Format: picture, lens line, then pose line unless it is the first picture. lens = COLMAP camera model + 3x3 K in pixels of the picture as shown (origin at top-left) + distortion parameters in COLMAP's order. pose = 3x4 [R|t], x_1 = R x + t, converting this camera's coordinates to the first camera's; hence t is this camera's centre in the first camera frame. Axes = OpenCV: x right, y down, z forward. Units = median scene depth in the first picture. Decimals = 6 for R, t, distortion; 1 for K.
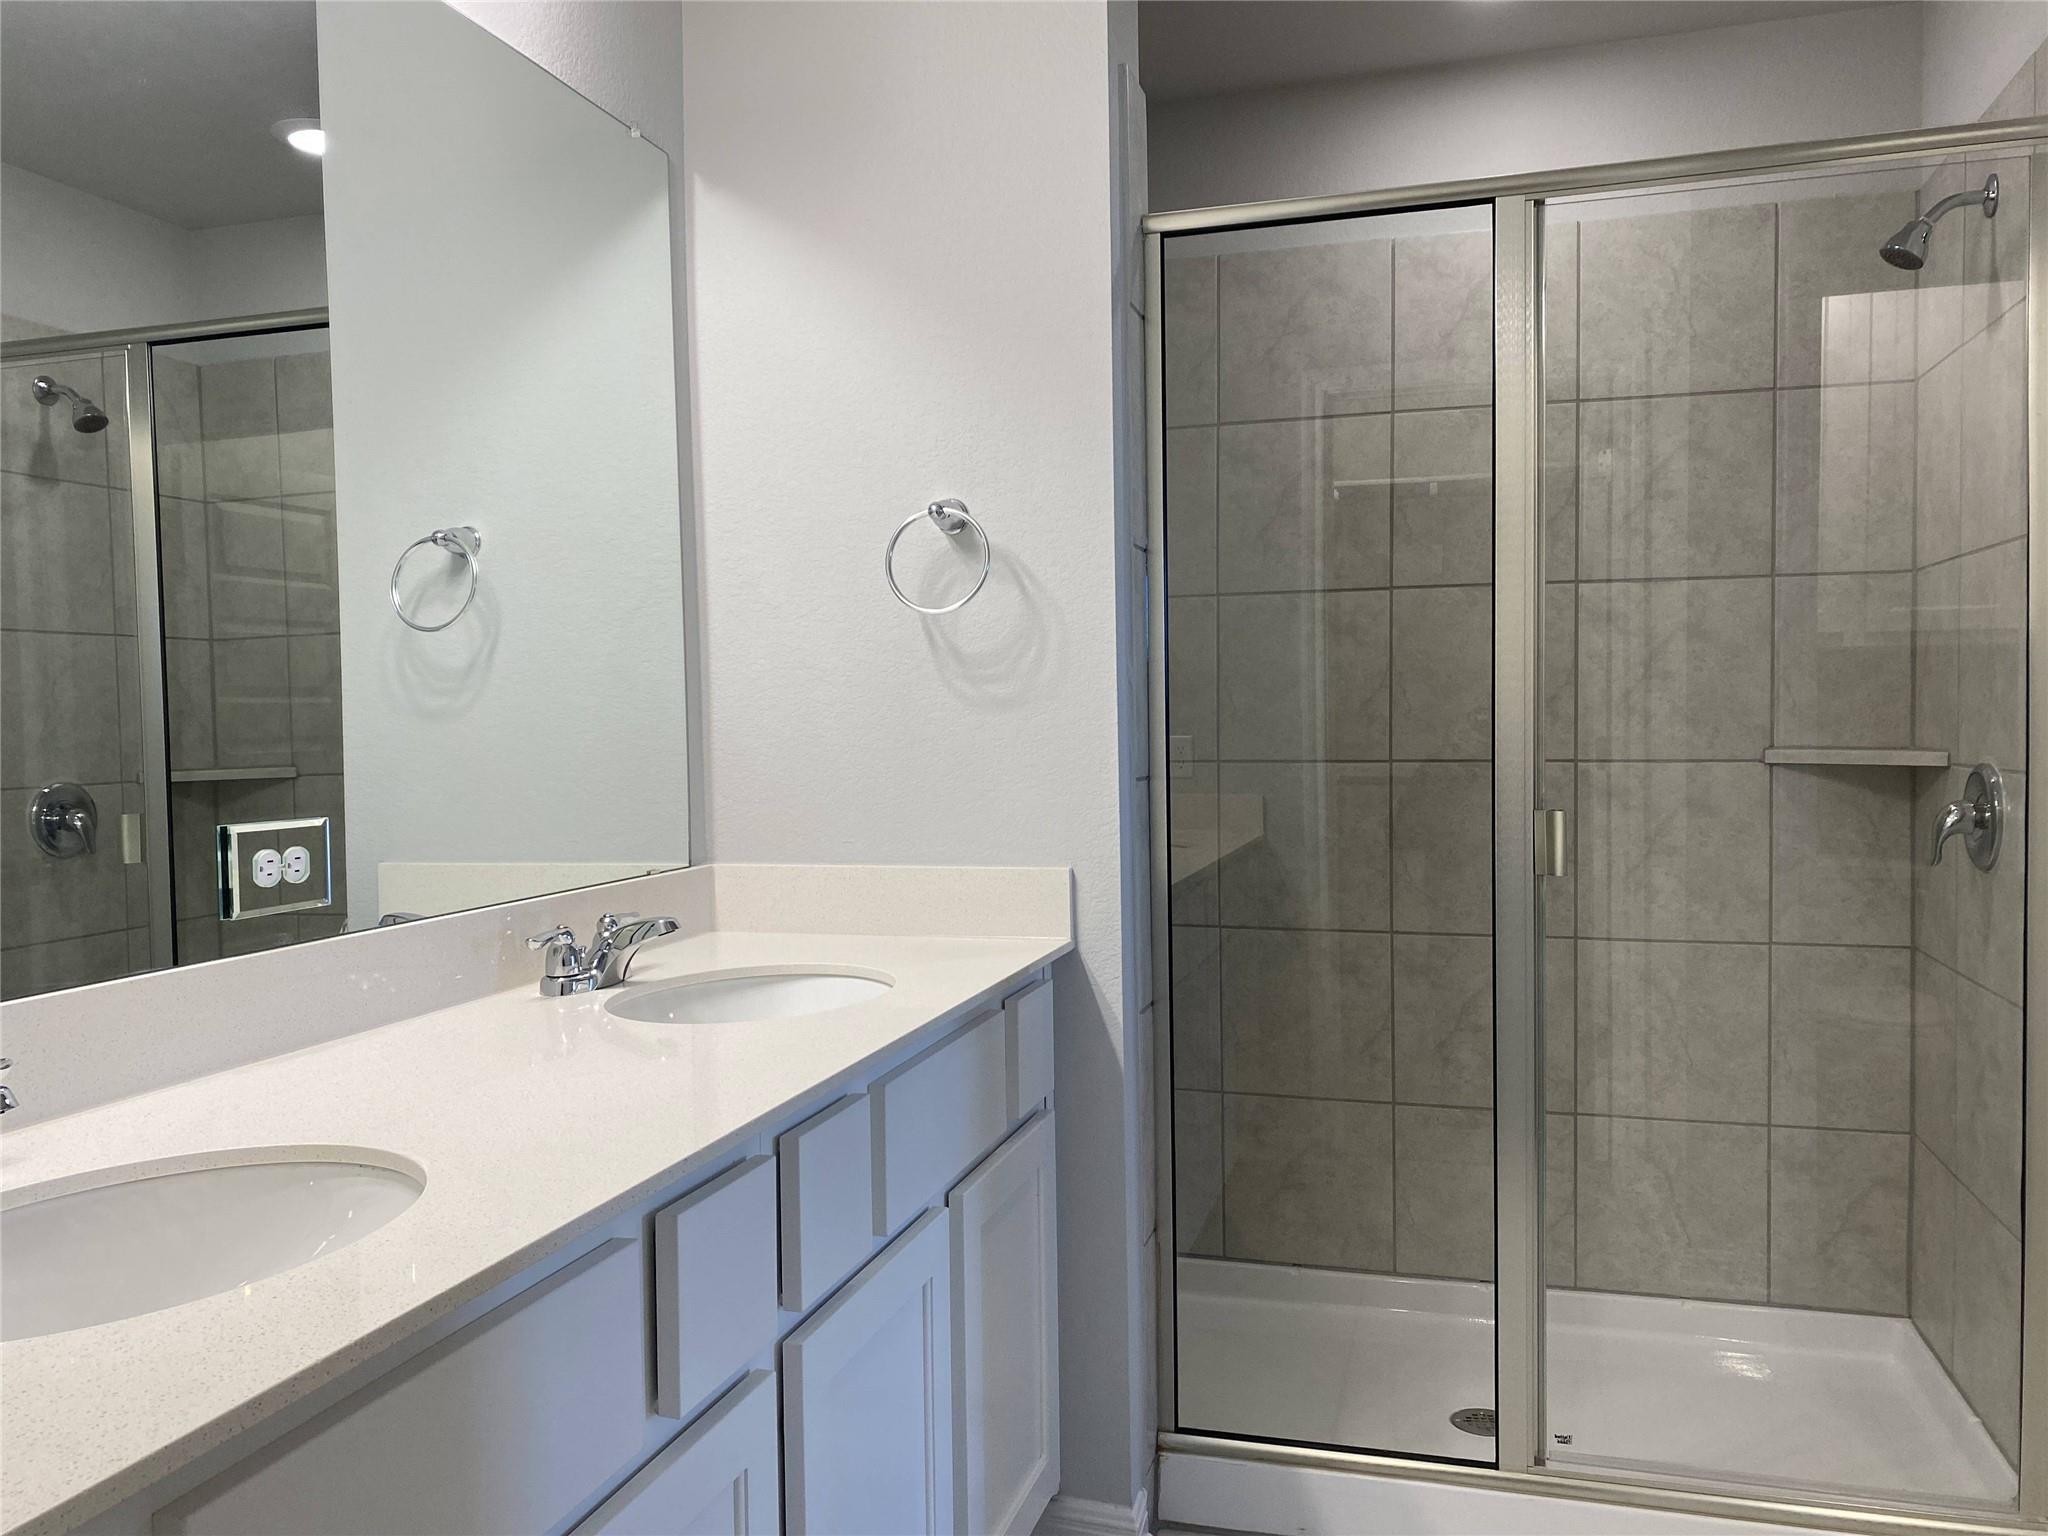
lens RADIAL K [[1618.5, 0, 1027.1], [0, 1618.5, 782.8], [0, 0, 1]] dist [0.005037, 0.010832]
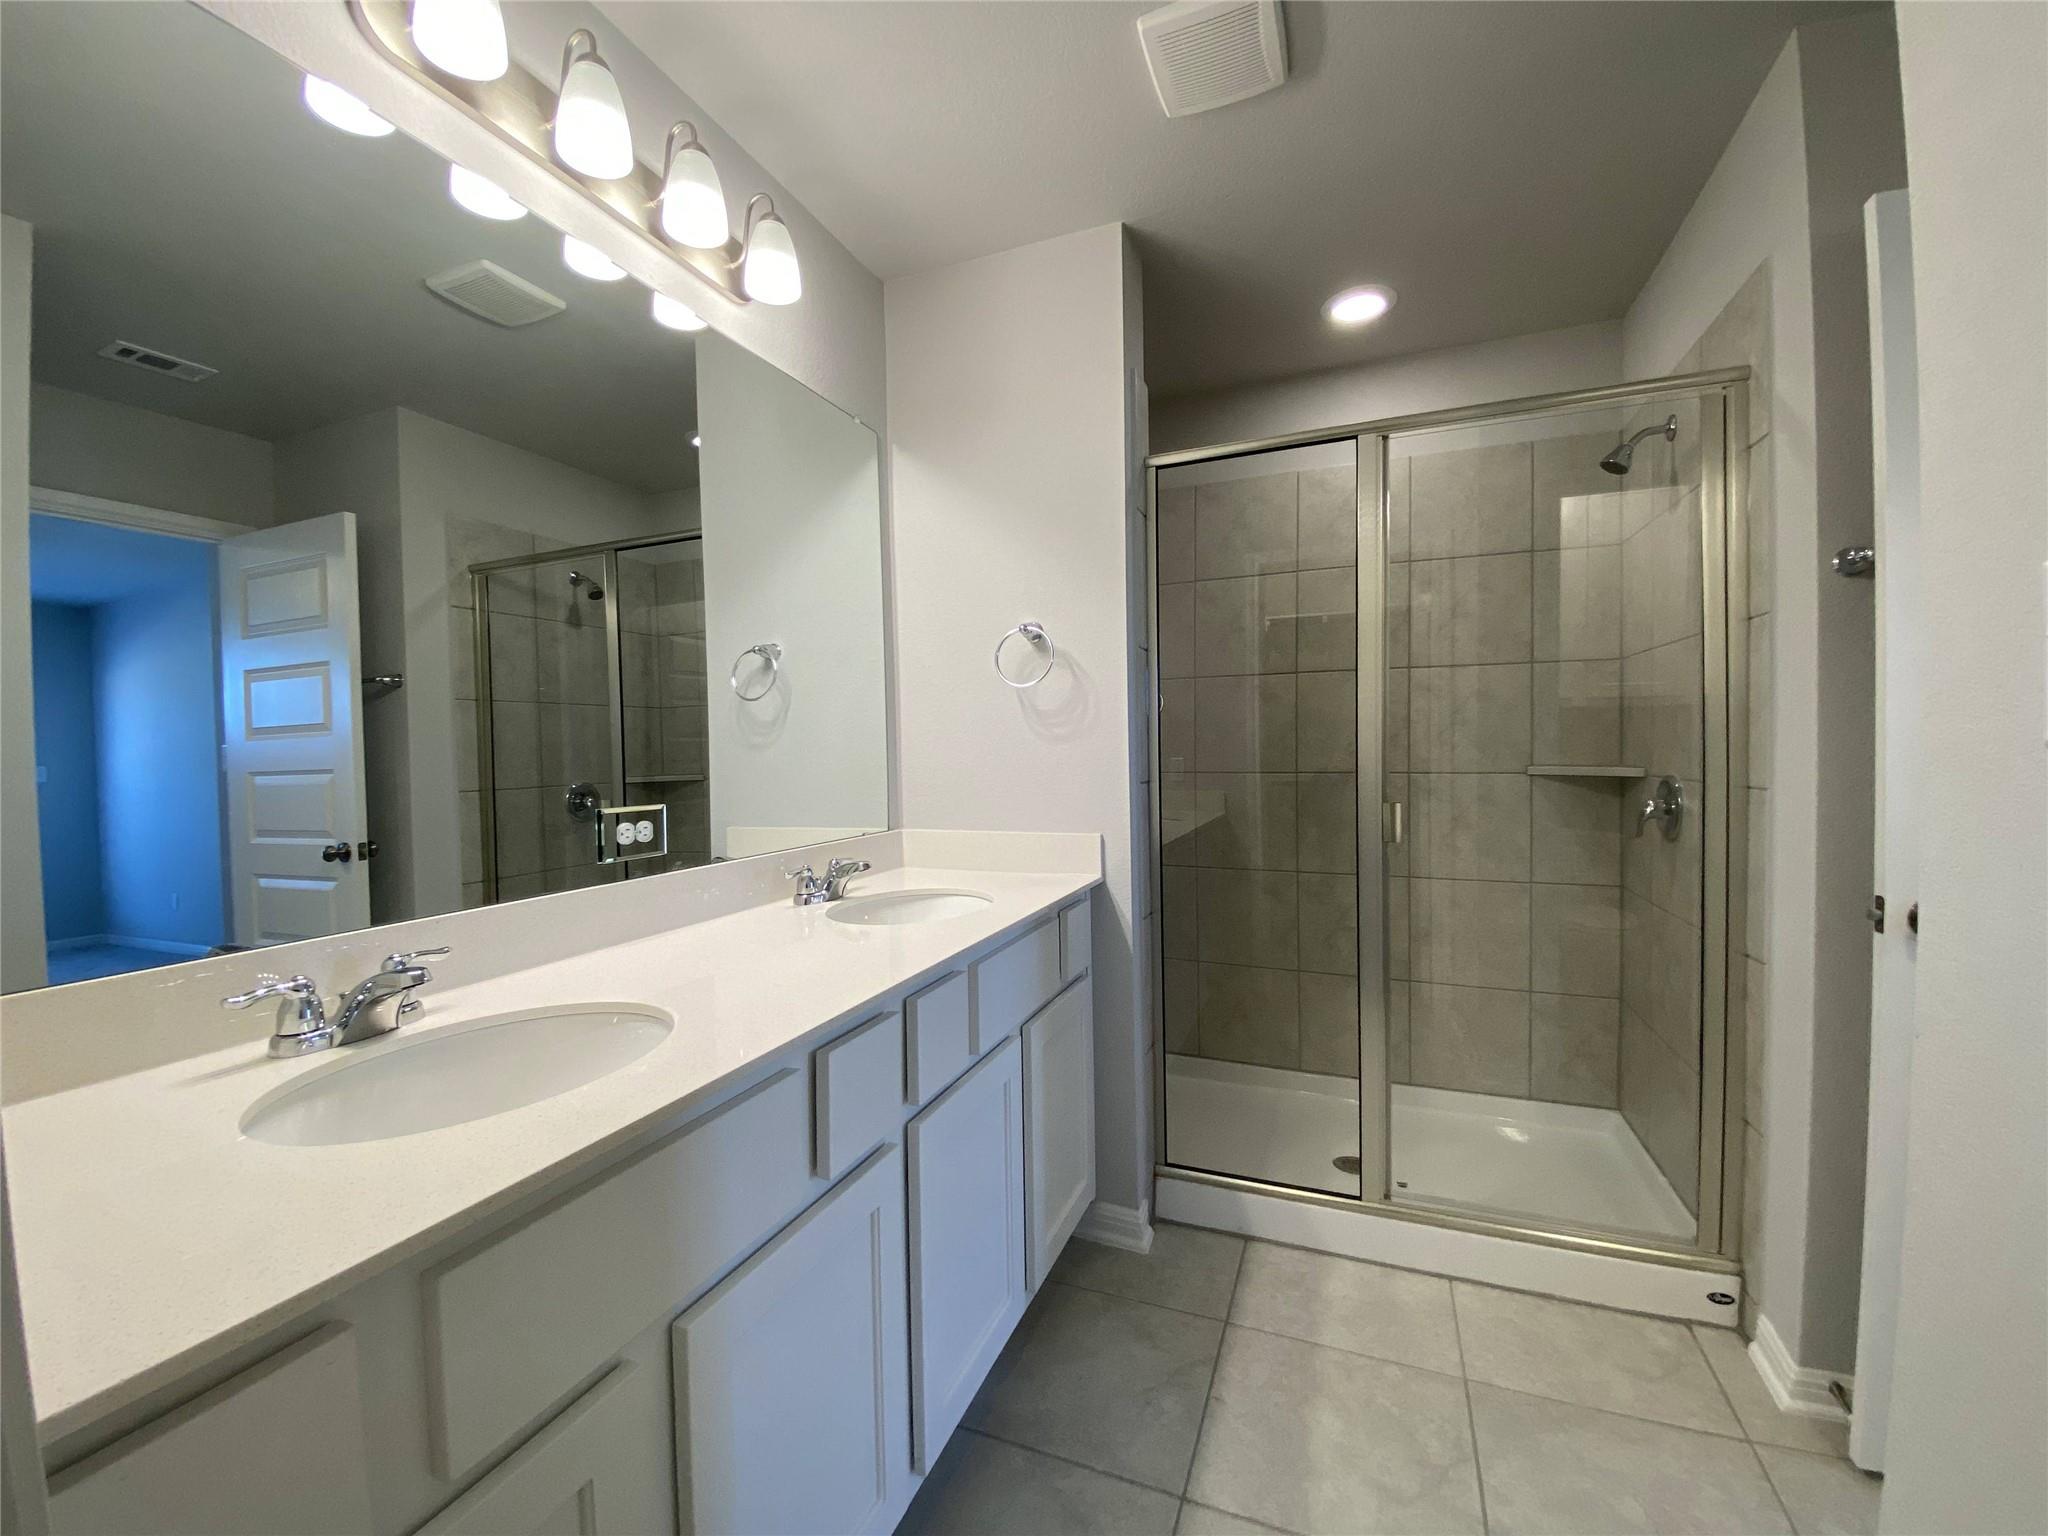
lens RADIAL K [[829.9, 0, 1017.2], [0, 829.9, 770.7], [0, 0, 1]] dist [0.026048, -0.031628]
pose [[0.993728, 0.002007, -0.111809, 0.033540], [-0.003603, 0.999894, -0.014074, -0.002232], [0.111769, 0.014389, 0.993630, 0.100746]]
